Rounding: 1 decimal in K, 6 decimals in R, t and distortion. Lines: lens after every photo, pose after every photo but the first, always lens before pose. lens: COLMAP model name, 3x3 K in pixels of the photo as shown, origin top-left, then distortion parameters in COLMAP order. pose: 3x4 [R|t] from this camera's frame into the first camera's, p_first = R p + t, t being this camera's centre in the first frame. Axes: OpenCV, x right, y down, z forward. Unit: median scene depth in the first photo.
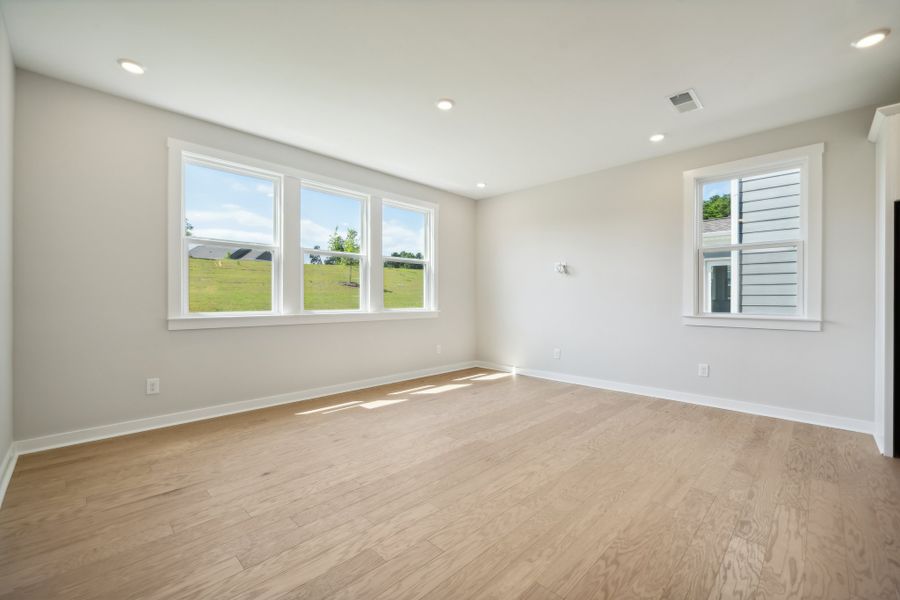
lens RADIAL K [[378.7, 0, 450.0], [0, 378.7, 300.0], [0, 0, 1]] dist [-0.001905, -0.000253]
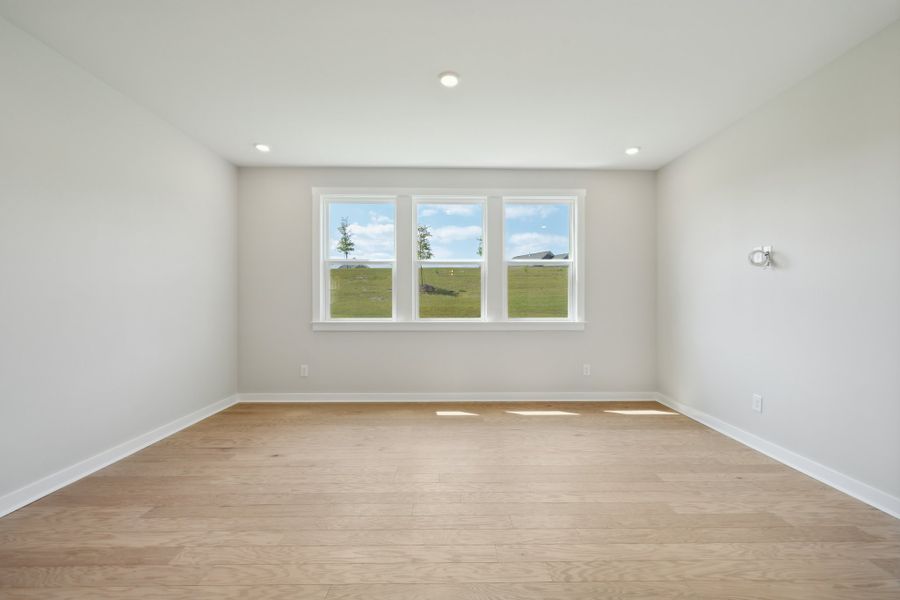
lens RADIAL K [[378.7, 0, 450.0], [0, 378.7, 300.0], [0, 0, 1]] dist [-0.001905, -0.000253]
pose [[0.713851, -0.002898, -0.700292, 0.549481], [-0.001027, 0.999986, -0.005185, -0.021878], [0.700297, 0.004420, 0.713838, 0.383261]]
